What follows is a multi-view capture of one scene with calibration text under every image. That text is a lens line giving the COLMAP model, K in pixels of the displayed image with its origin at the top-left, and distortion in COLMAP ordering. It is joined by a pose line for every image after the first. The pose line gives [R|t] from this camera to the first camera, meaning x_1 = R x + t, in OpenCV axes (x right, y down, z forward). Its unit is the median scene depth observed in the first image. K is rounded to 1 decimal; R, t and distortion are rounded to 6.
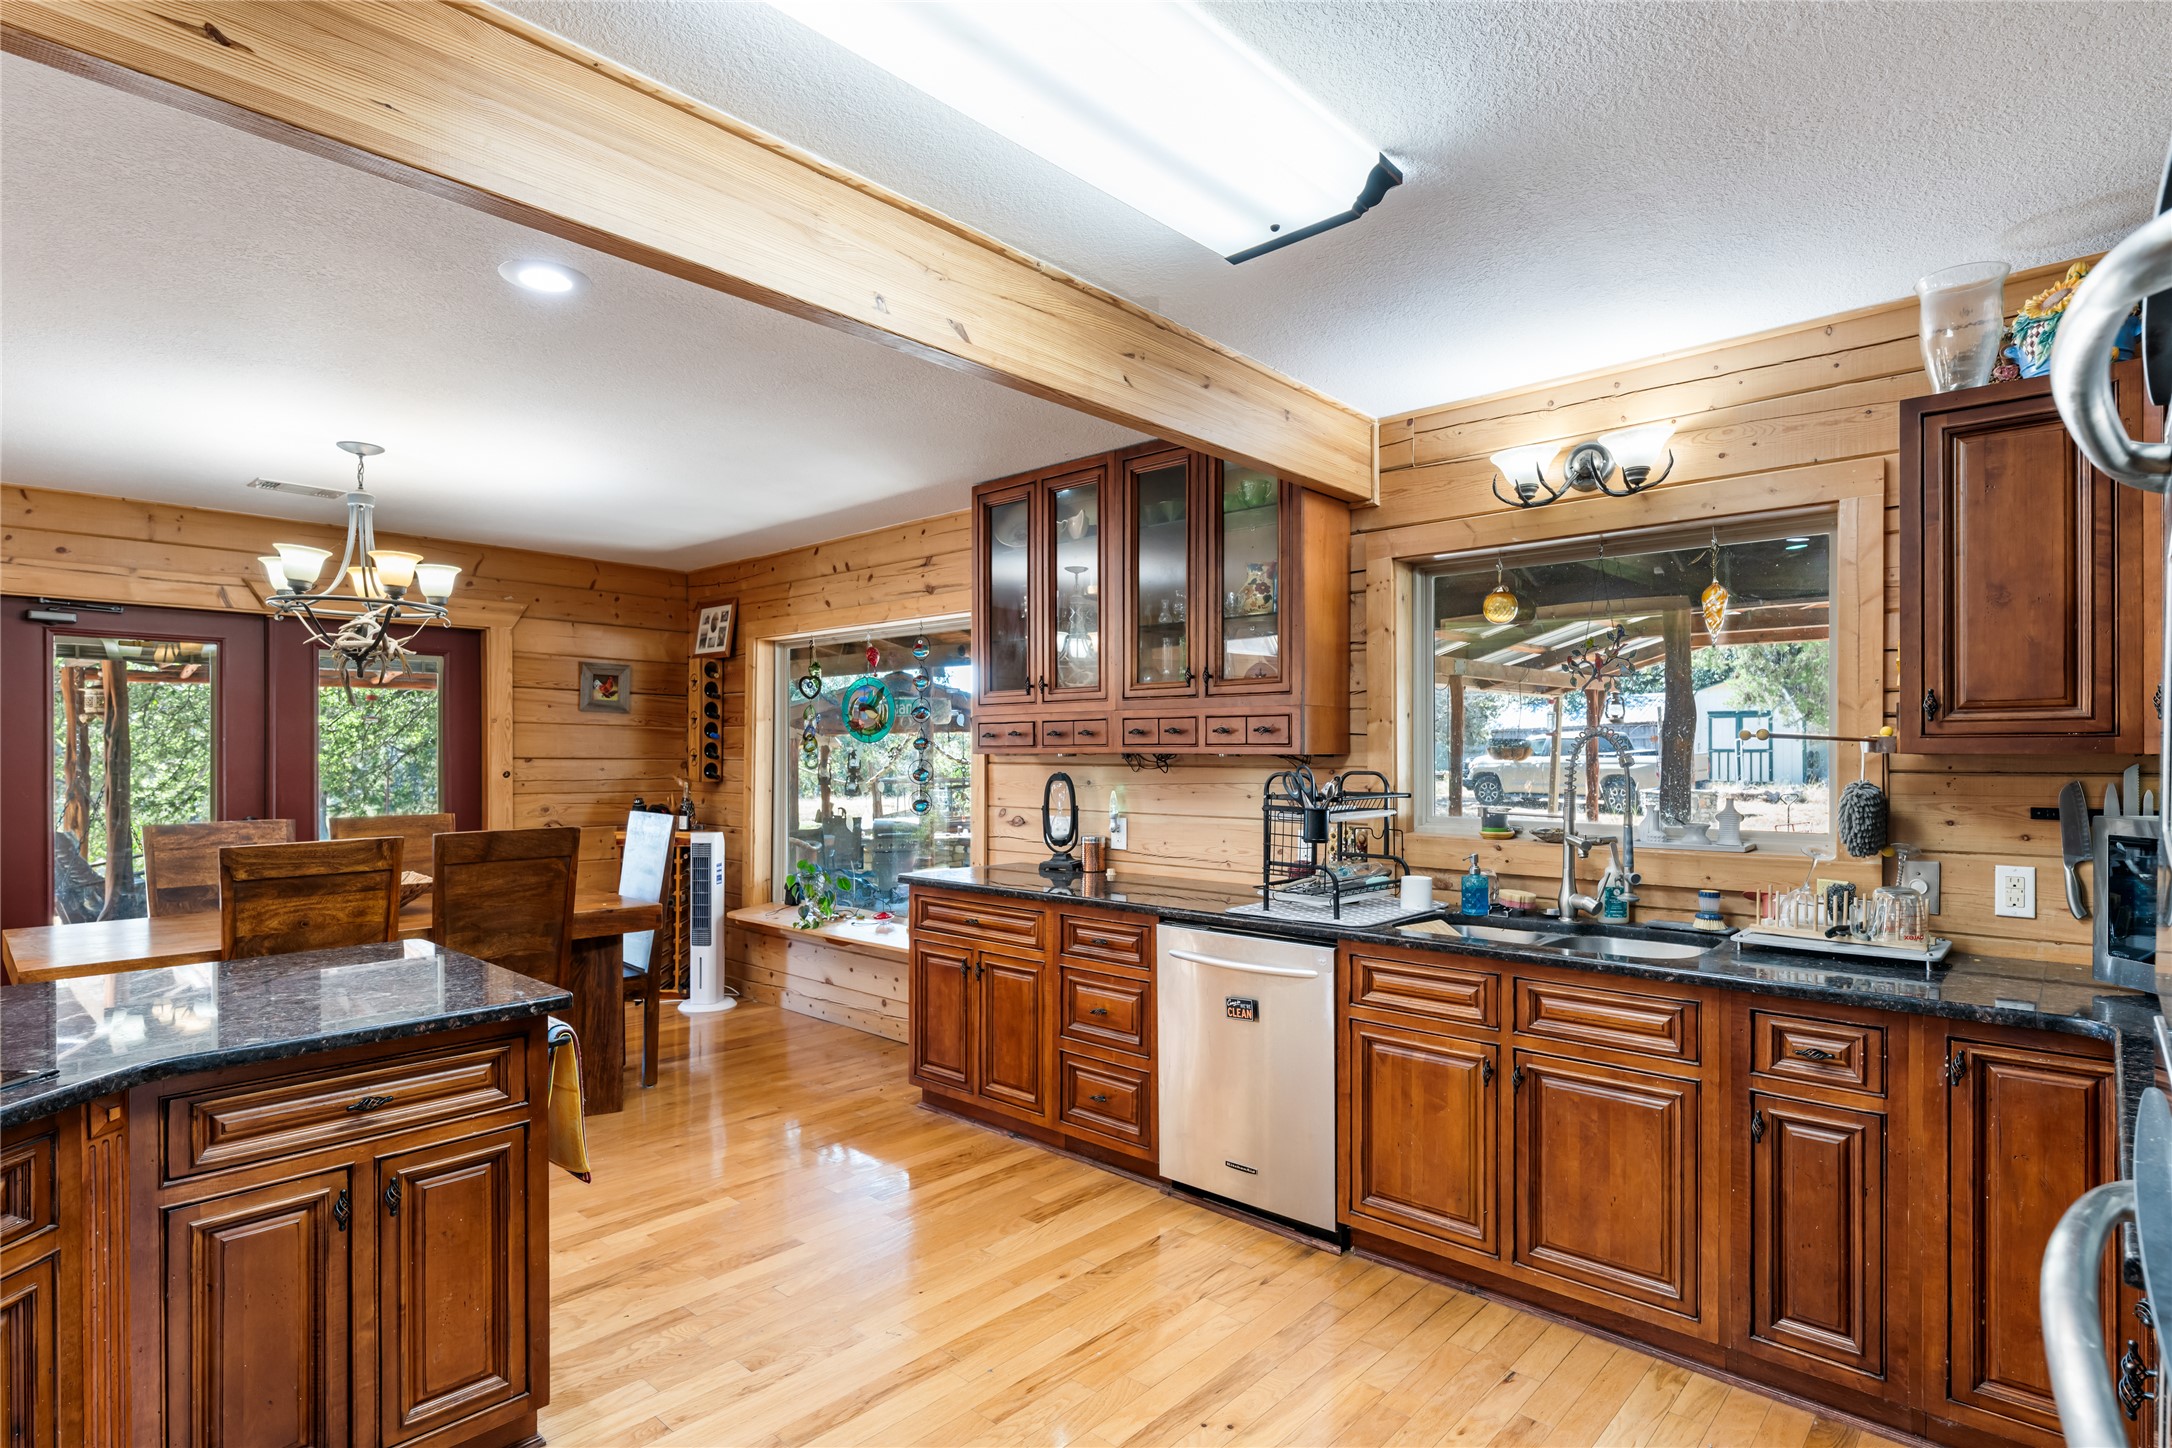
lens RADIAL K [[1133.2, 0, 1081.4], [0, 1133.2, 751.2], [0, 0, 1]] dist [-0.001286, 0.001090]
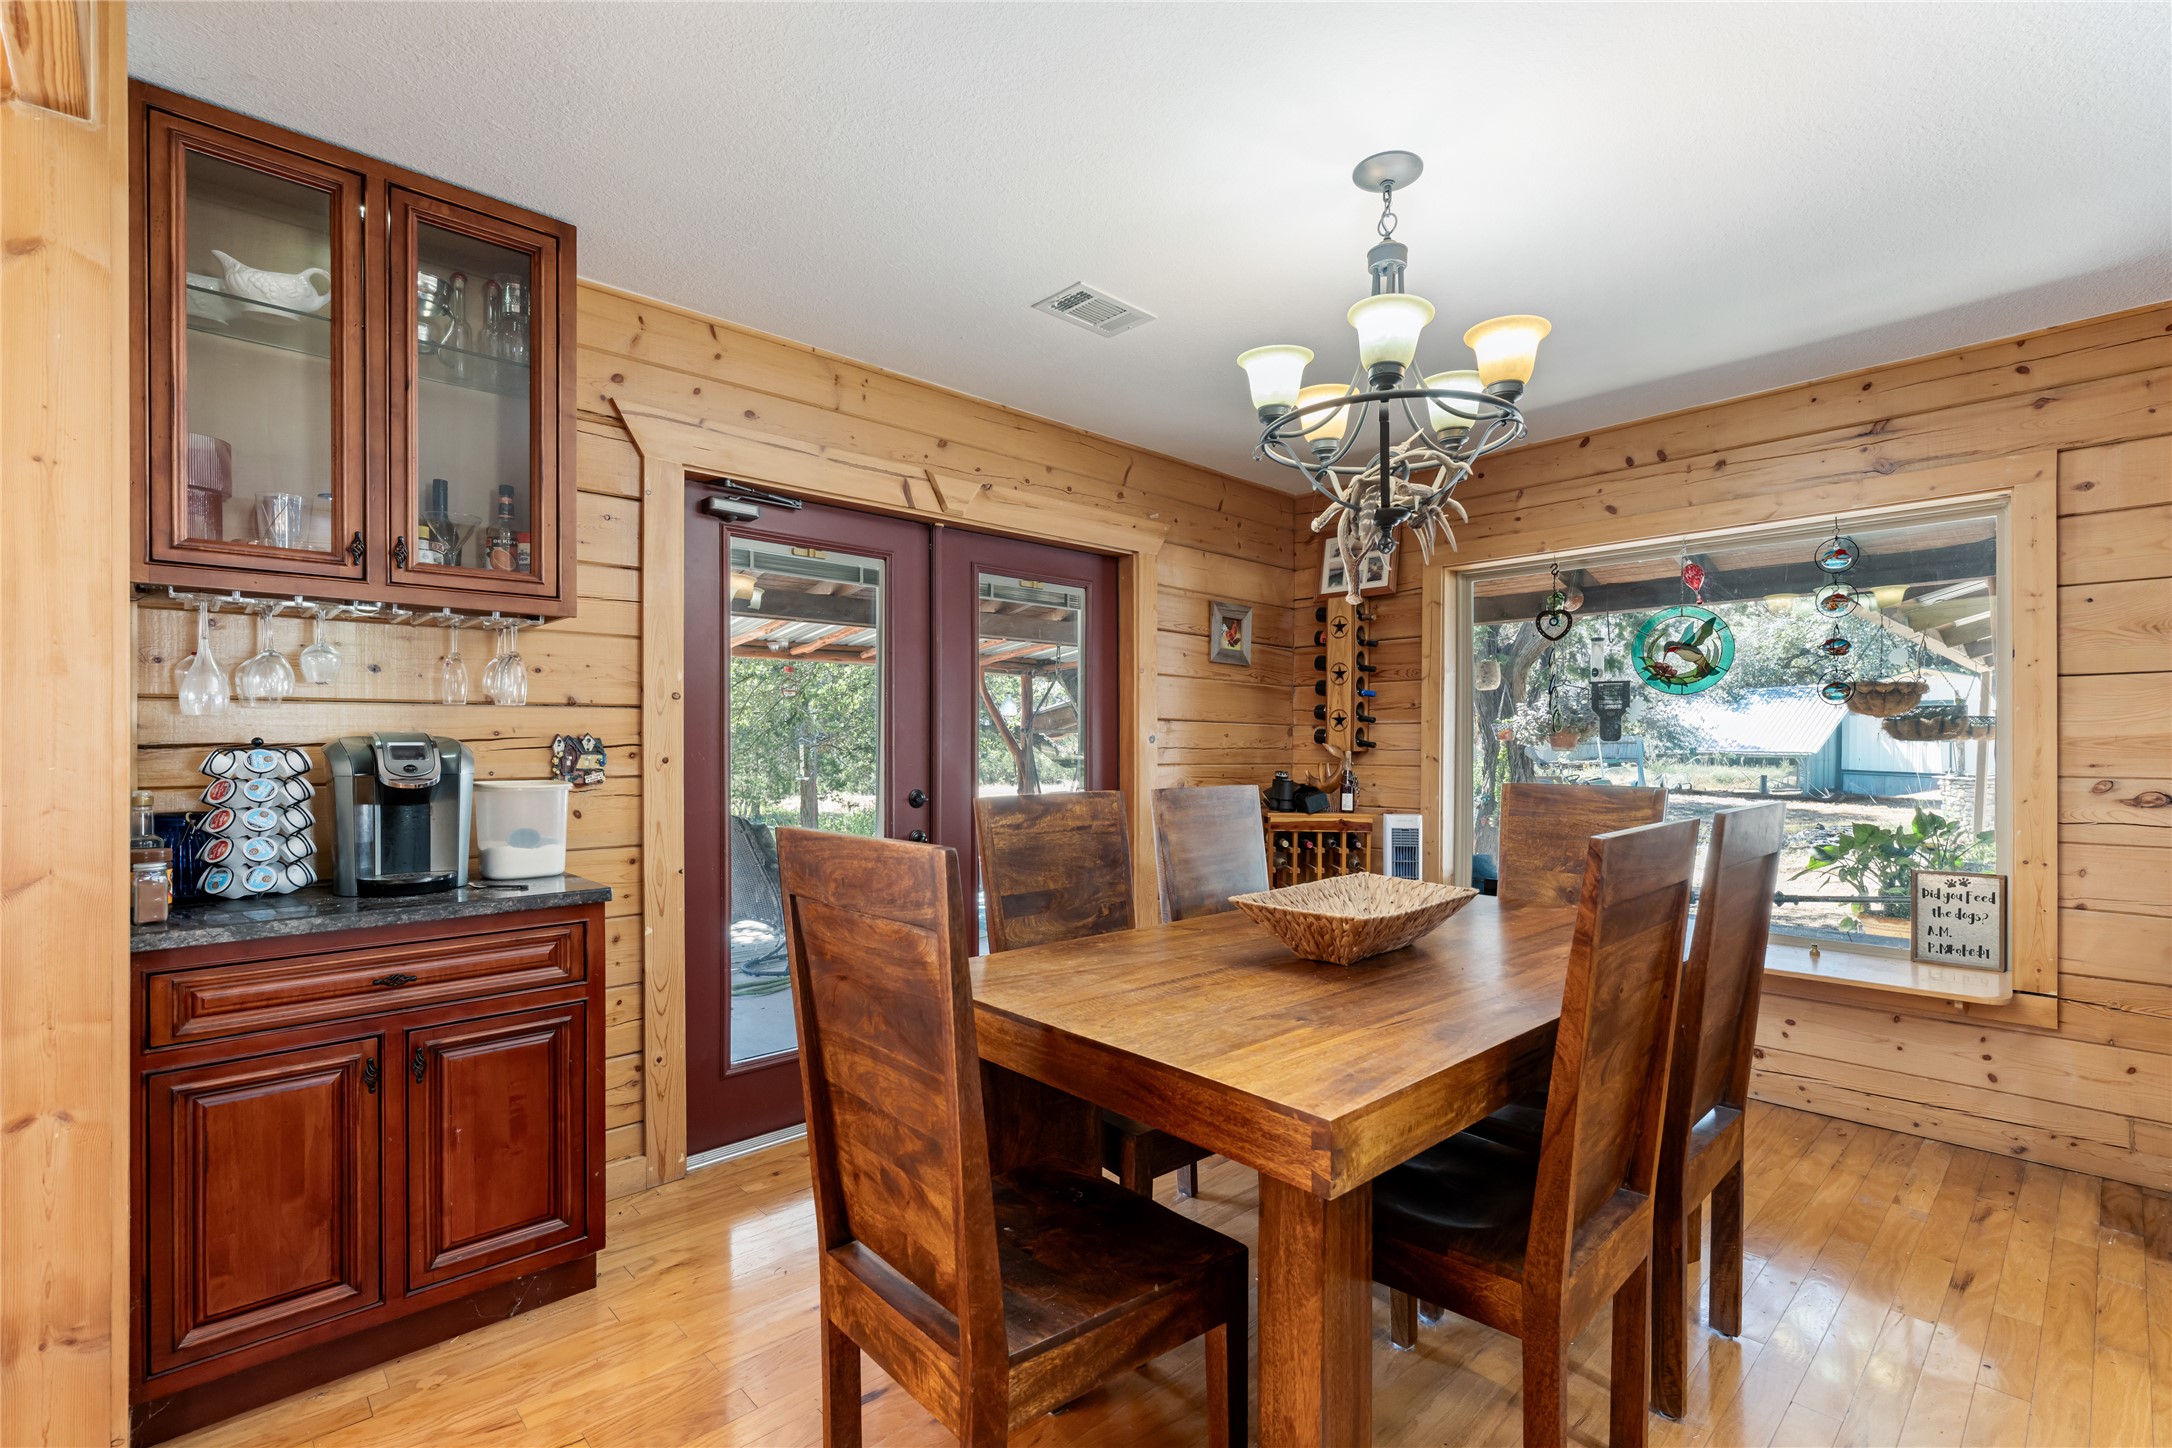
lens RADIAL K [[1001.4, 0, 1083.8], [0, 1001.4, 741.5], [0, 0, 1]] dist [-0.000206, 0.000230]
pose [[0.996876, -0.000235, -0.078986, -0.516678], [-0.000026, 0.999995, -0.003310, 0.025226], [0.078986, 0.003302, 0.996870, 0.311961]]
